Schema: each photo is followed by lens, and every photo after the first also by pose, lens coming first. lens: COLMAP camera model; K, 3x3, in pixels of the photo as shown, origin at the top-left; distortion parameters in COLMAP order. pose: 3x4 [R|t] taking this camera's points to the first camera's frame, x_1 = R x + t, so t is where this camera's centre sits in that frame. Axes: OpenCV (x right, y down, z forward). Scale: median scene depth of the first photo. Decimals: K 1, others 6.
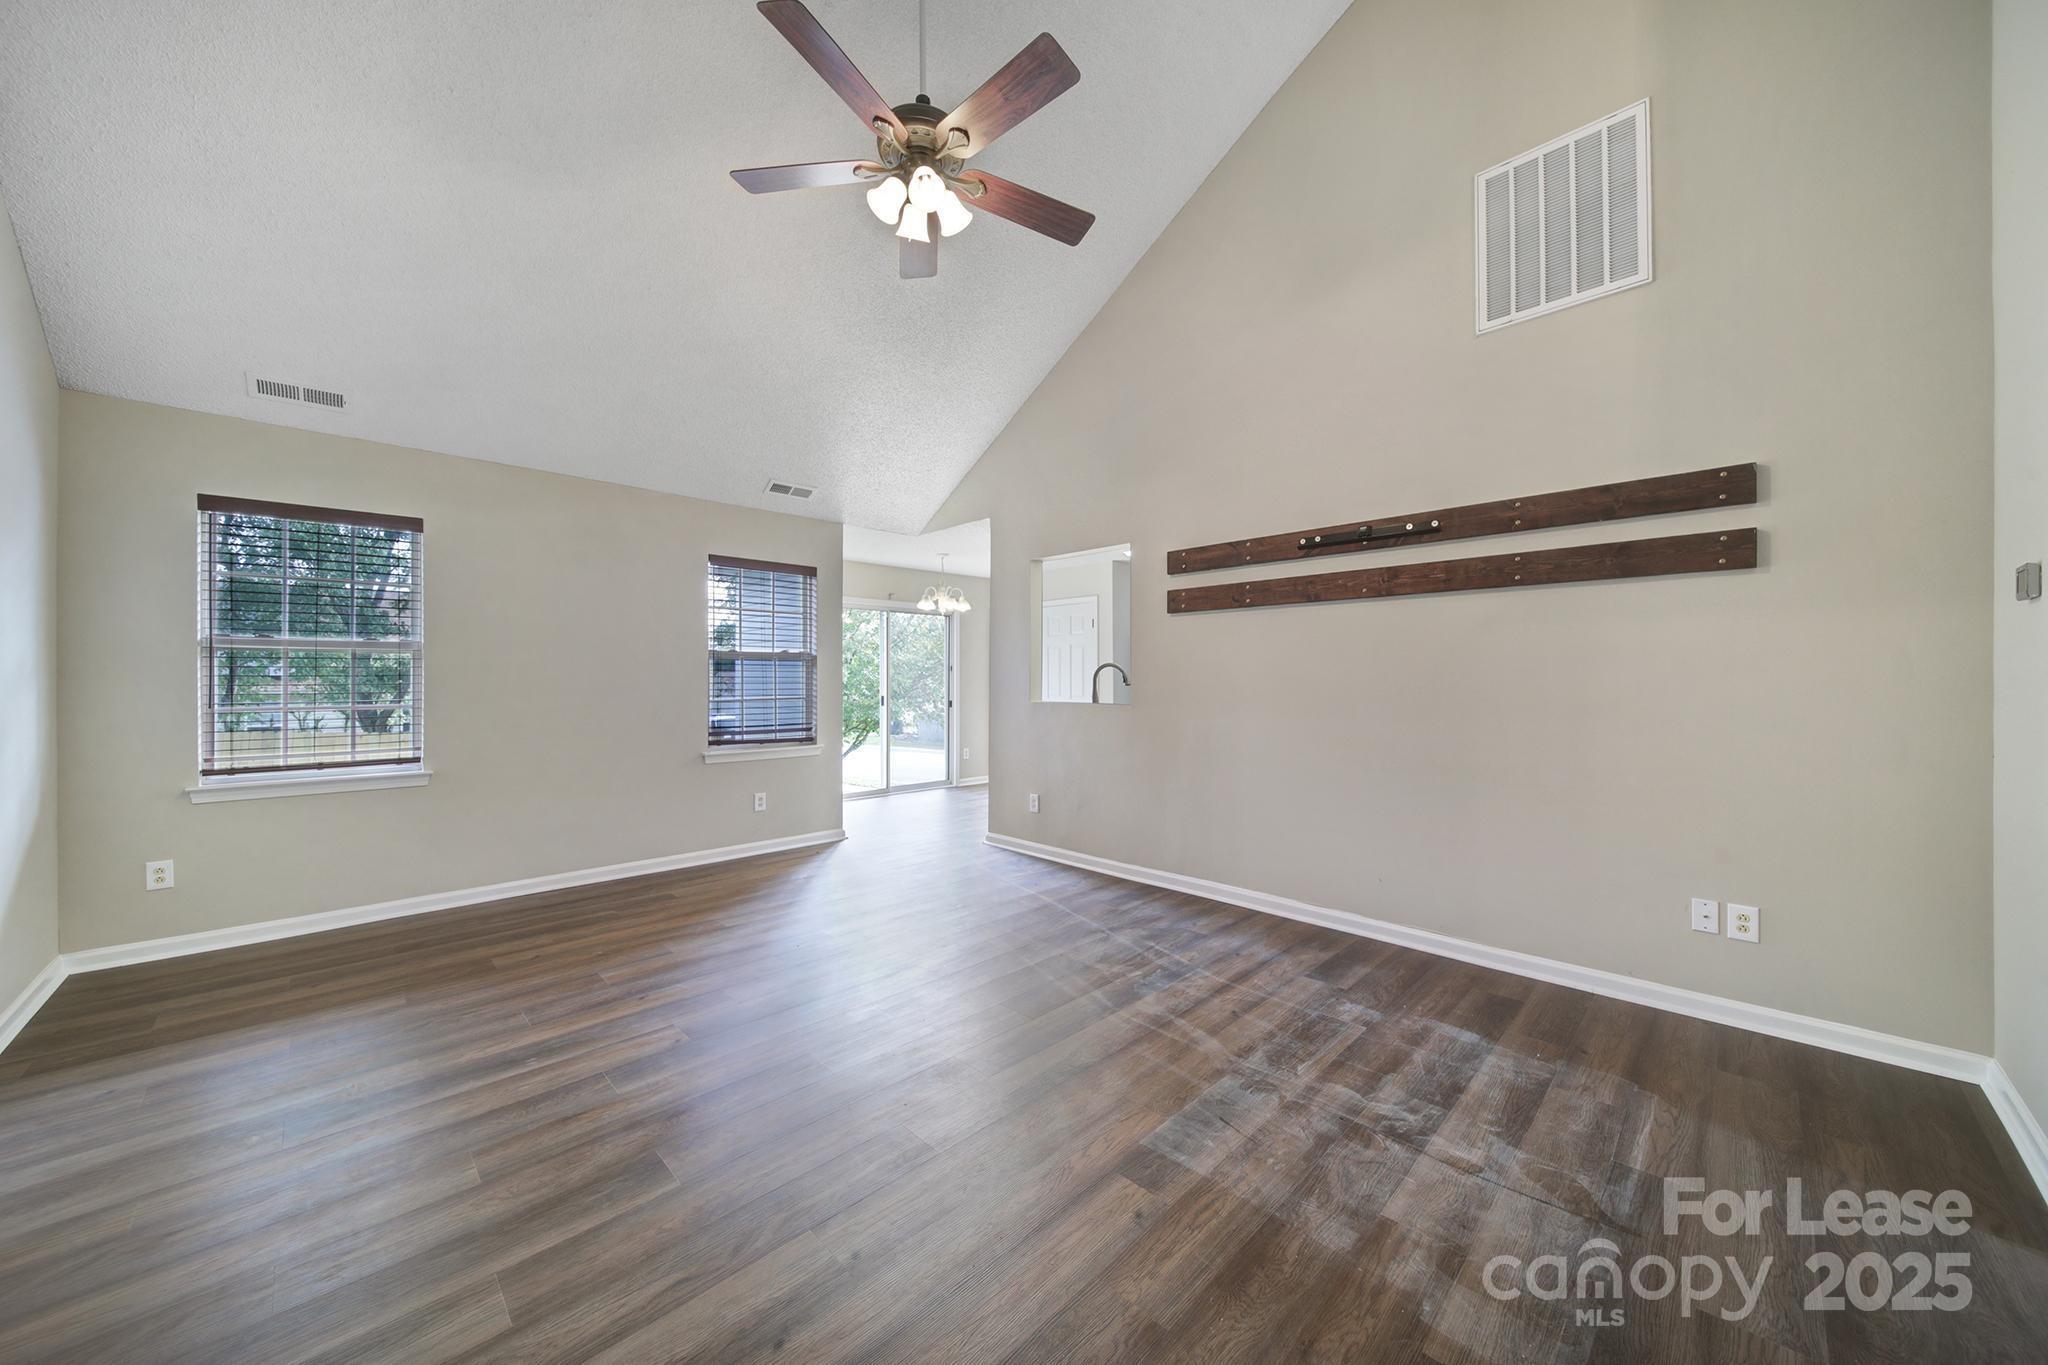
lens RADIAL K [[721.8, 0, 1023.8], [0, 721.8, 667.9], [0, 0, 1]] dist [-0.000647, -0.000099]
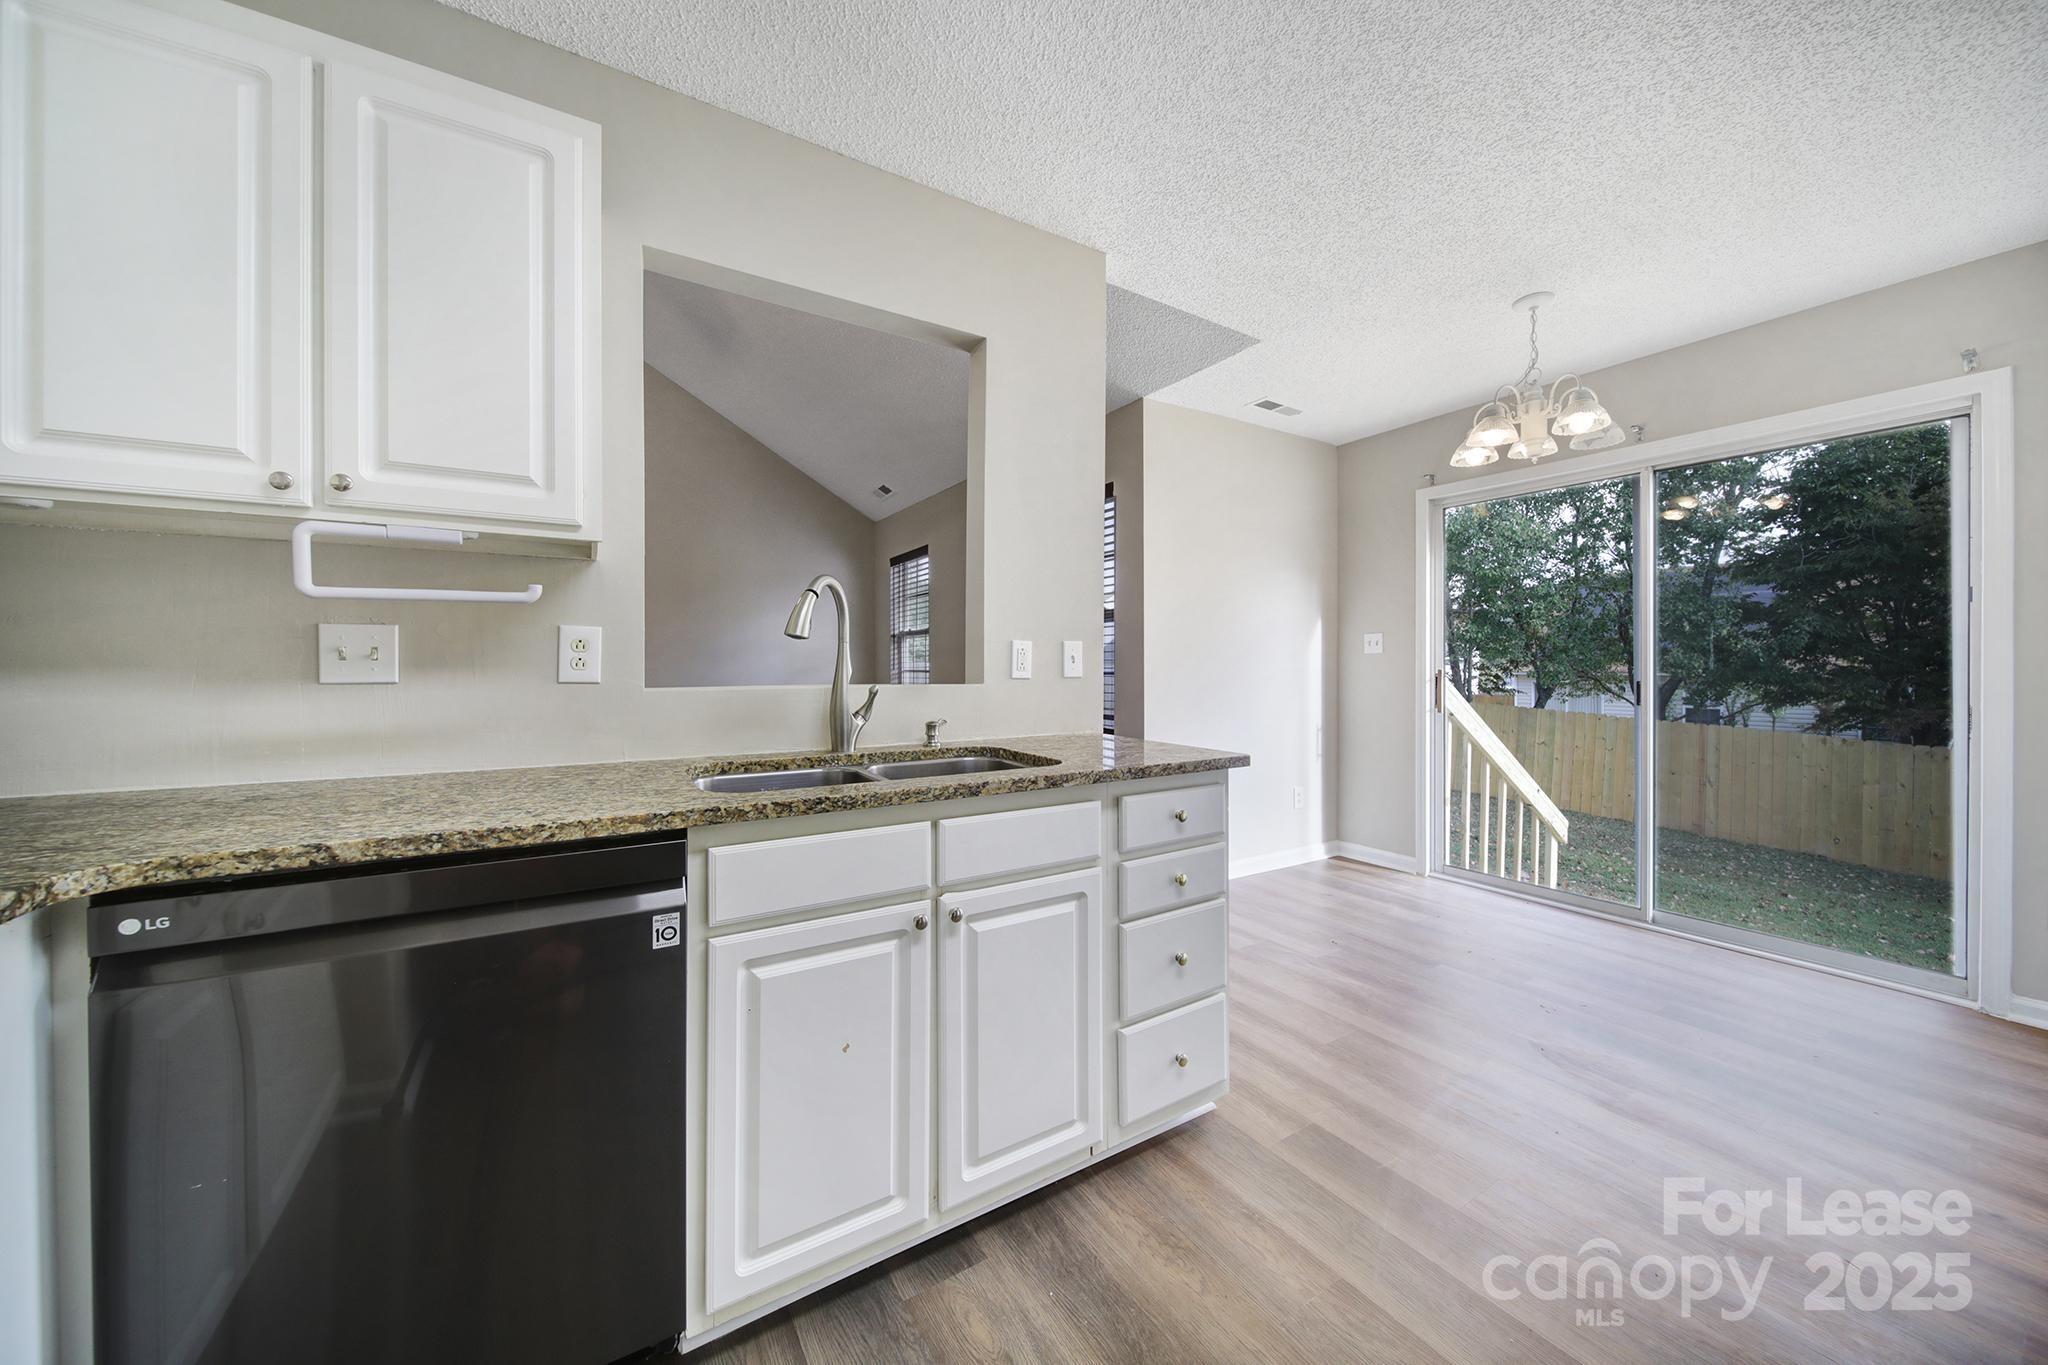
lens RADIAL K [[721.8, 0, 1023.8], [0, 721.8, 667.9], [0, 0, 1]] dist [-0.000647, -0.000099]
pose [[-0.204691, 0.003557, -0.978820, 0.568228], [0.016896, 0.999857, 0.000100, 0.050813], [0.978681, -0.016518, -0.204722, 1.492898]]
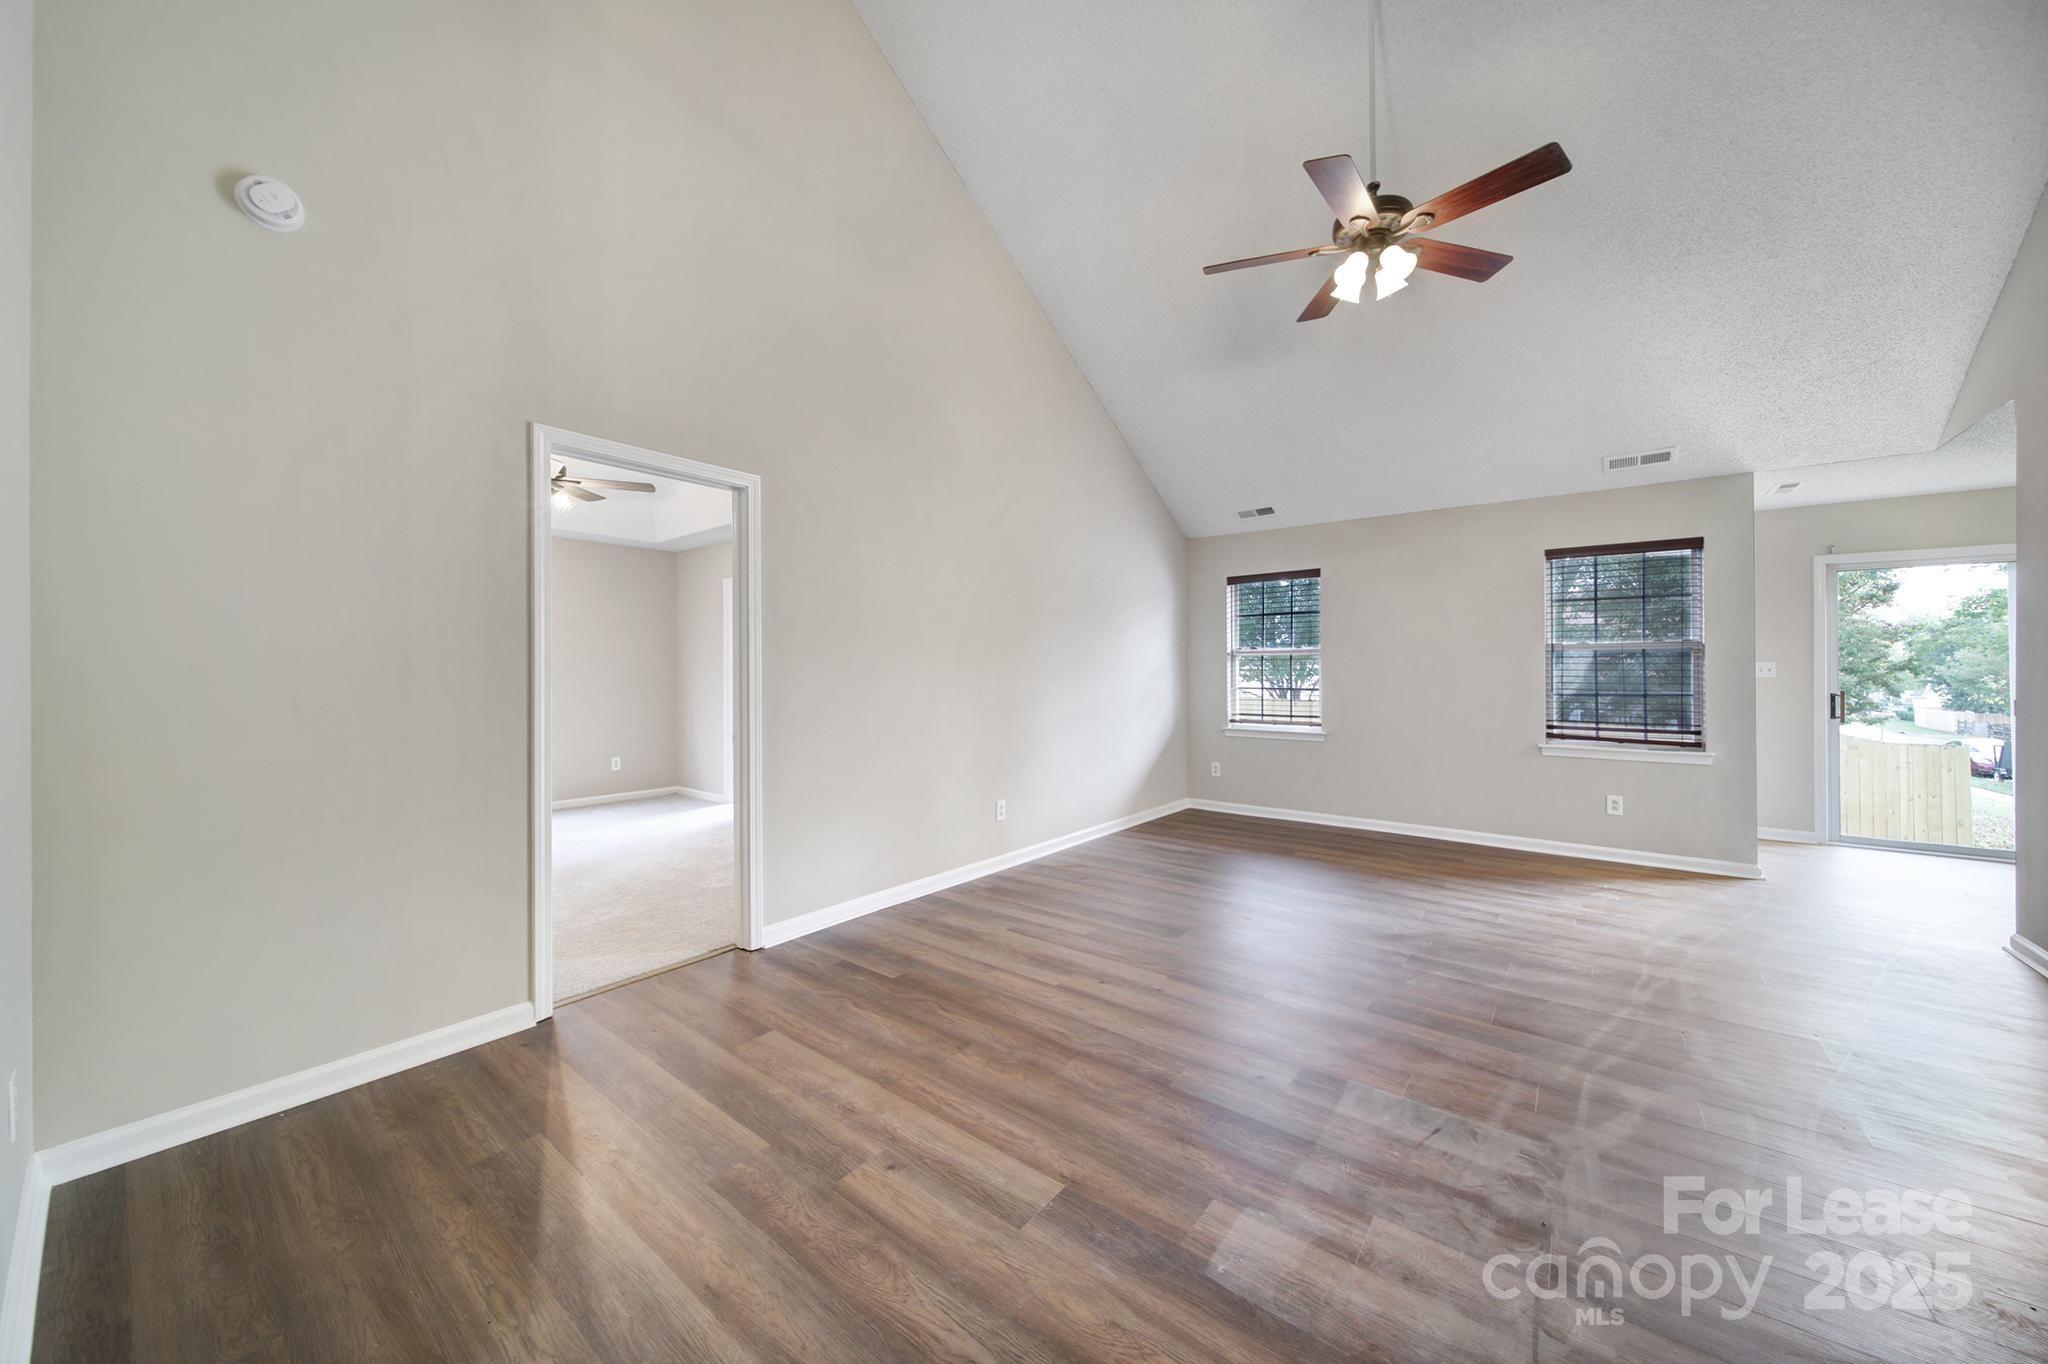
lens RADIAL K [[721.8, 0, 1023.8], [0, 721.8, 667.4], [0, 0, 1]] dist [-0.000647, -0.000099]
pose [[0.127132, -0.005472, -0.991871, 0.609490], [0.015283, 0.999877, -0.003558, 0.000297], [0.991768, -0.014706, 0.127200, 0.174851]]
